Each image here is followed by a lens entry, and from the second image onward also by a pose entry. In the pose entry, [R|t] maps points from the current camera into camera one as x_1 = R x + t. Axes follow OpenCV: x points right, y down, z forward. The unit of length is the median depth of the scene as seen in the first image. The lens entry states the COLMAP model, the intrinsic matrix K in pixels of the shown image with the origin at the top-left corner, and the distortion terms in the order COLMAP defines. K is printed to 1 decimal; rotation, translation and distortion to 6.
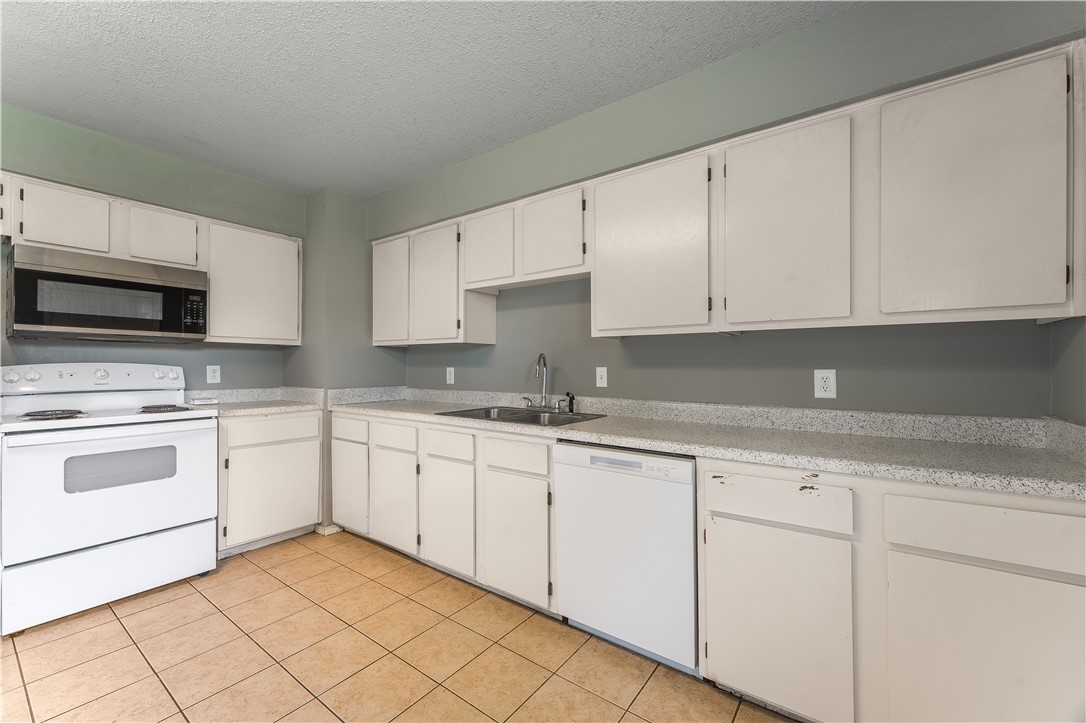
lens RADIAL K [[434.6, 0, 543.4], [0, 434.6, 363.6], [0, 0, 1]] dist [0.000562, 0.000107]
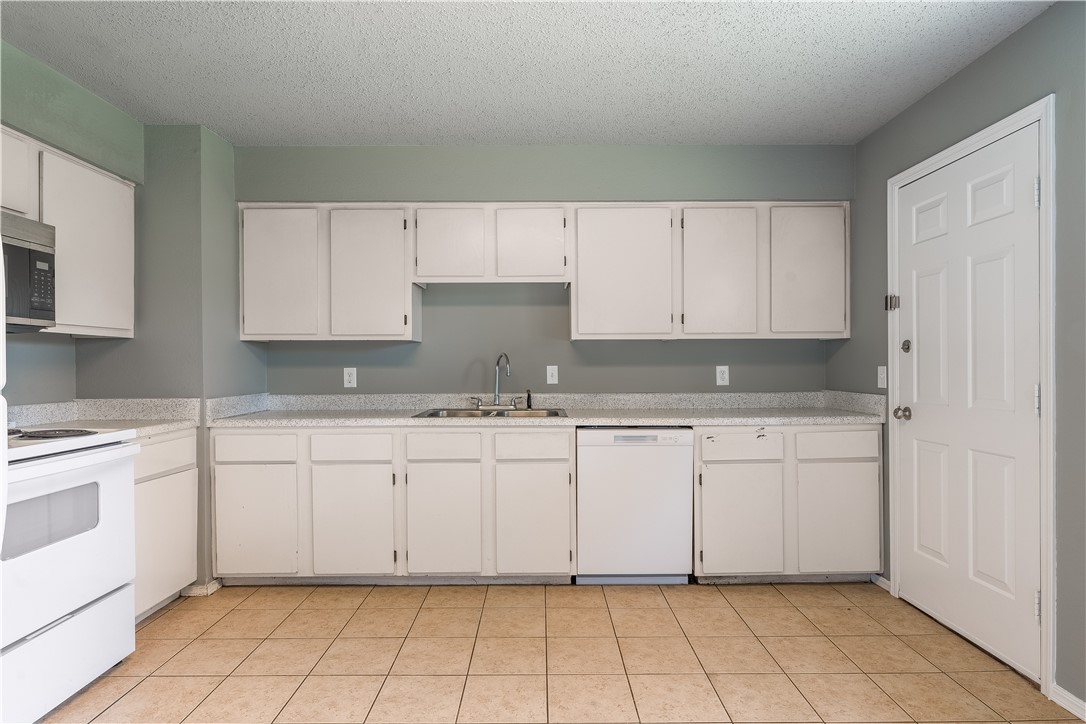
lens RADIAL K [[576.5, 0, 543.7], [0, 576.5, 363.3], [0, 0, 1]] dist [-0.000727, -0.000526]
pose [[0.805079, -0.005346, 0.593144, -0.769666], [0.004002, 0.999986, 0.003581, -0.003396], [-0.593154, -0.000509, 0.805089, -0.162761]]
